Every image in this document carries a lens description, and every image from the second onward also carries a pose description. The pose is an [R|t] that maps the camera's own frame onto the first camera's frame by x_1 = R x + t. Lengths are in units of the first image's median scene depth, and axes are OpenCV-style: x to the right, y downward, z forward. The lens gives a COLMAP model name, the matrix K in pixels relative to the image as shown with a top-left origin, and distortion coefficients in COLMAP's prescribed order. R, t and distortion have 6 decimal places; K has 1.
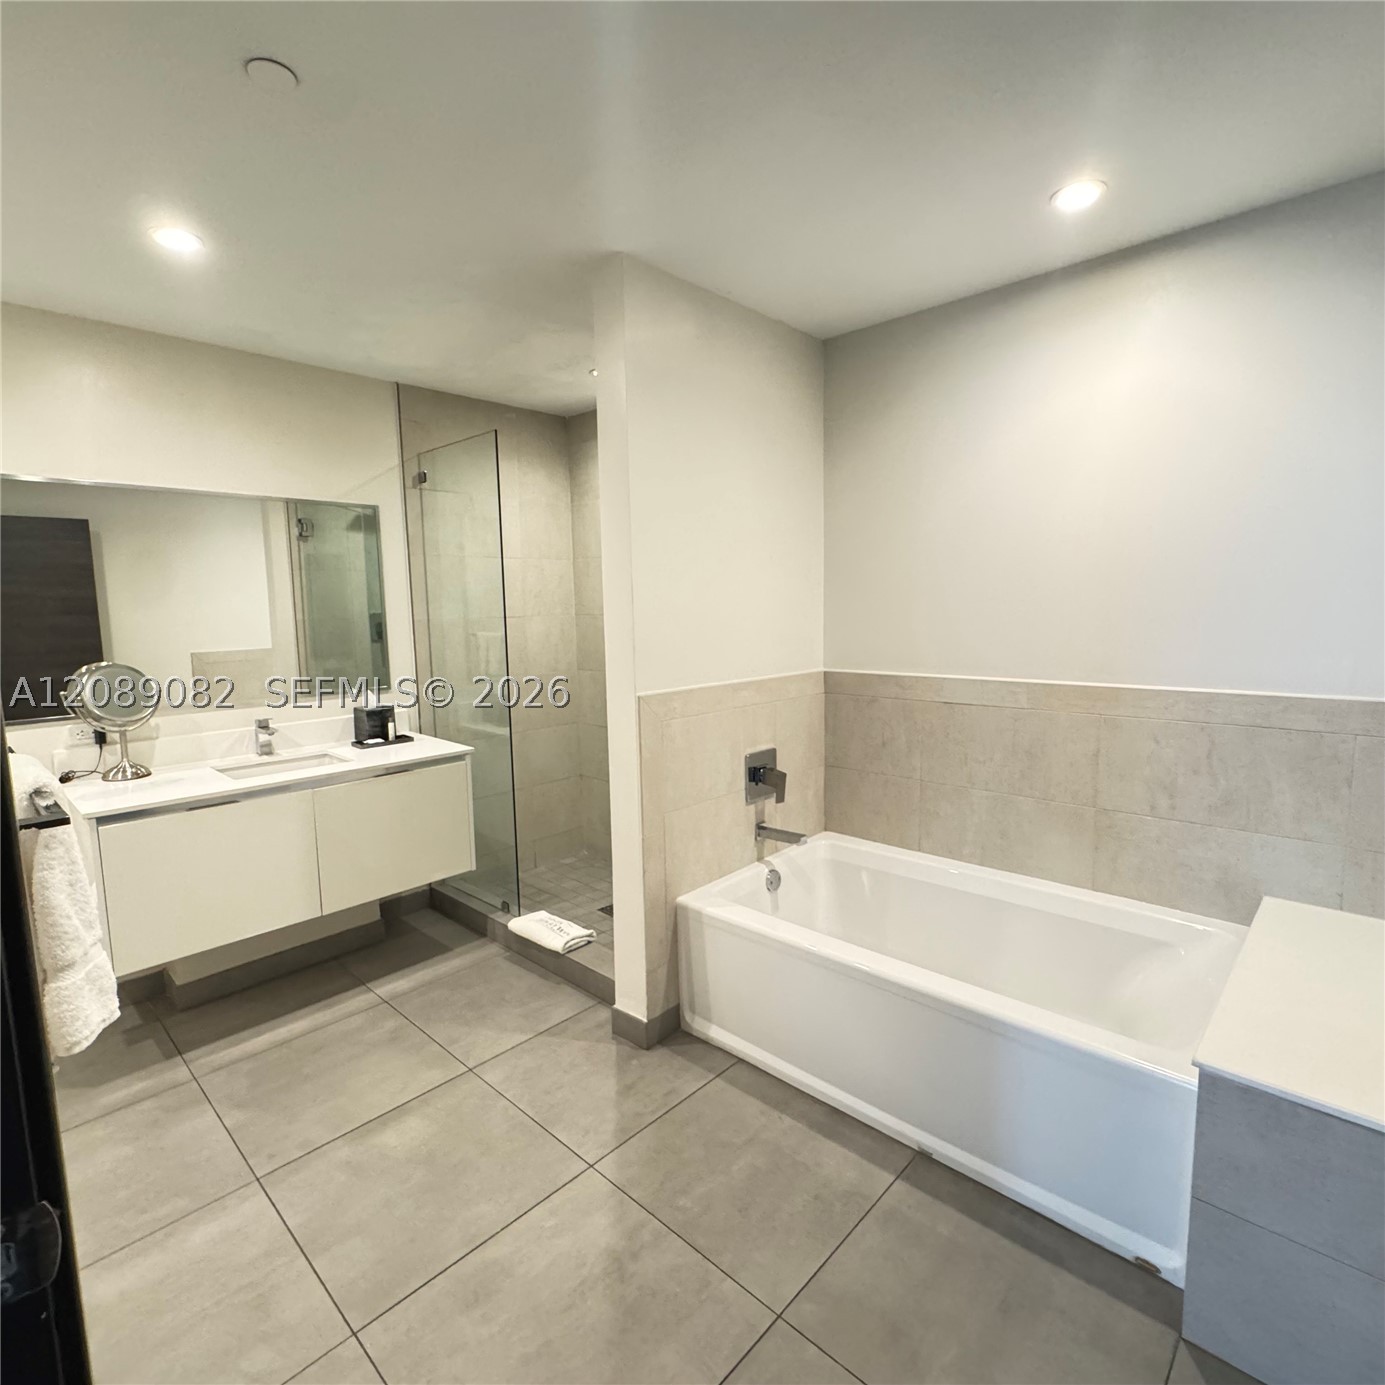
lens RADIAL K [[739.1, 0, 691.7], [0, 739.1, 692.4], [0, 0, 1]] dist [-0.001164, -0.000561]
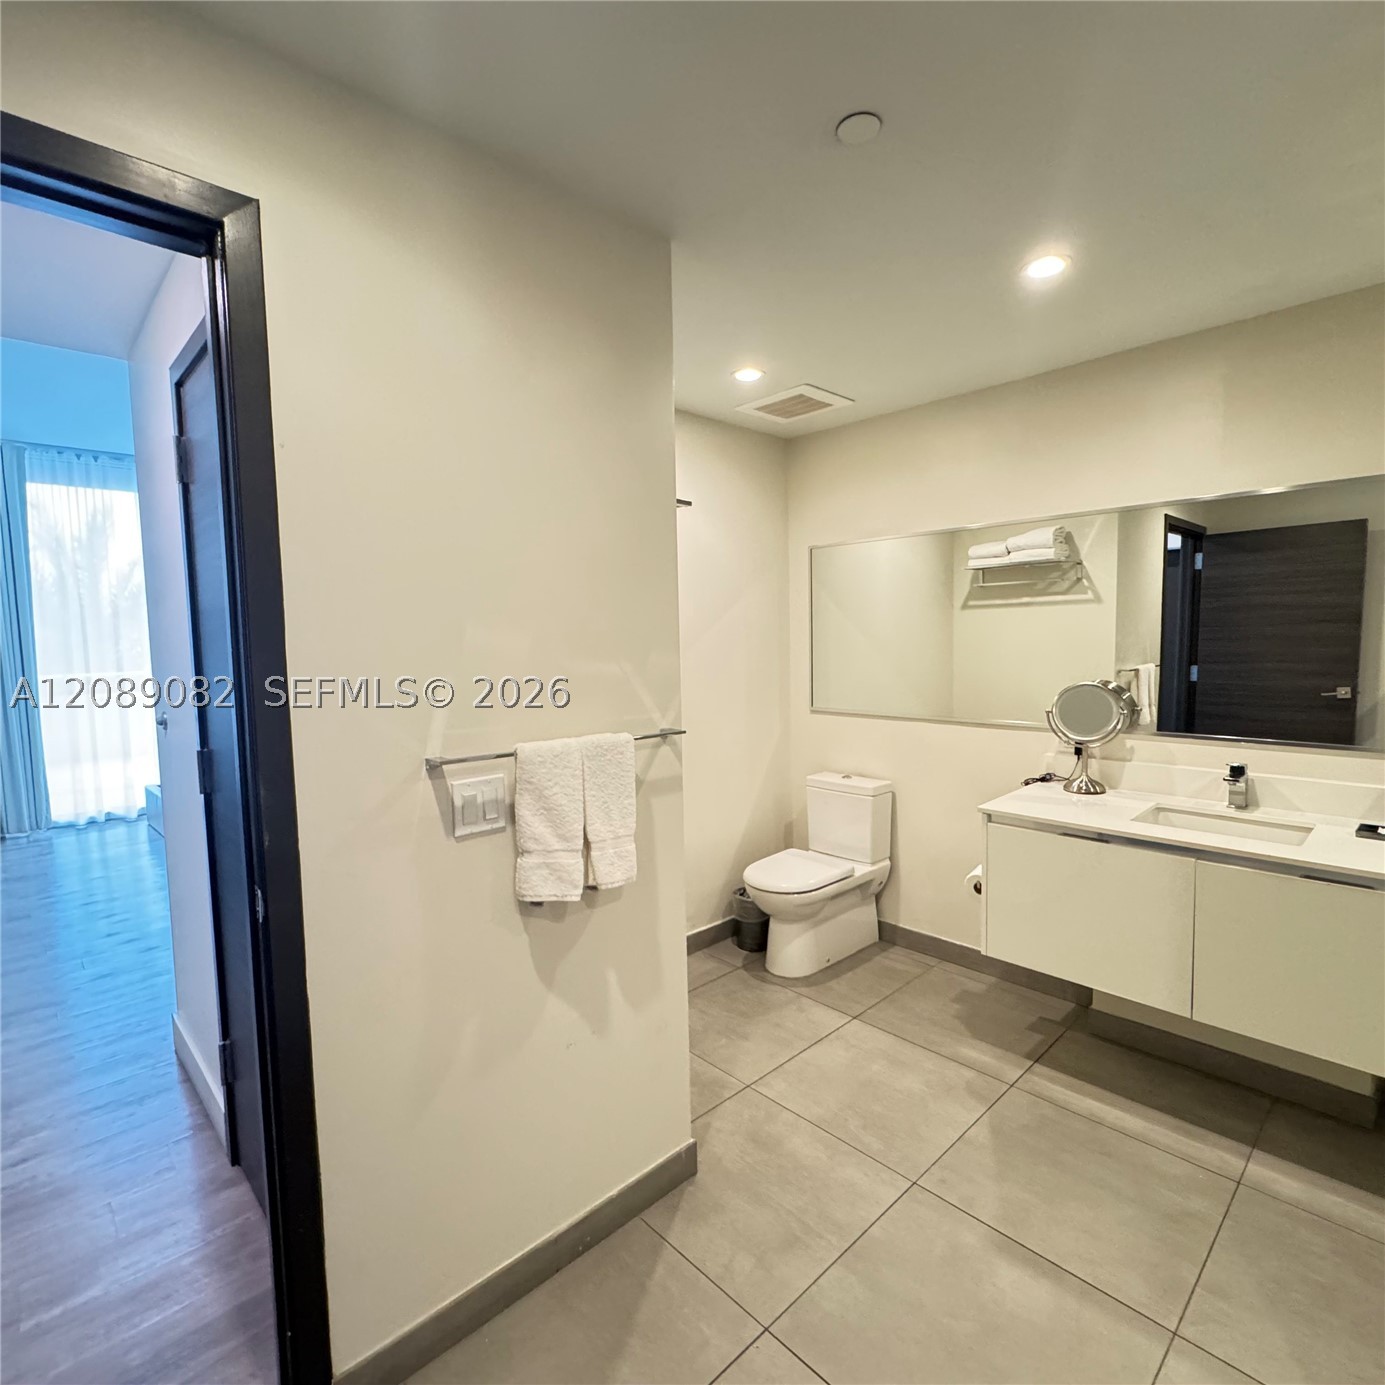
lens RADIAL K [[739.1, 0, 692.1], [0, 739.1, 691.7], [0, 0, 1]] dist [-0.001164, -0.000561]
pose [[-0.061287, 0.095971, -0.993496, 0.295125], [-0.092509, 0.990536, 0.101392, -0.078790], [0.993824, 0.098121, -0.051829, 0.488919]]
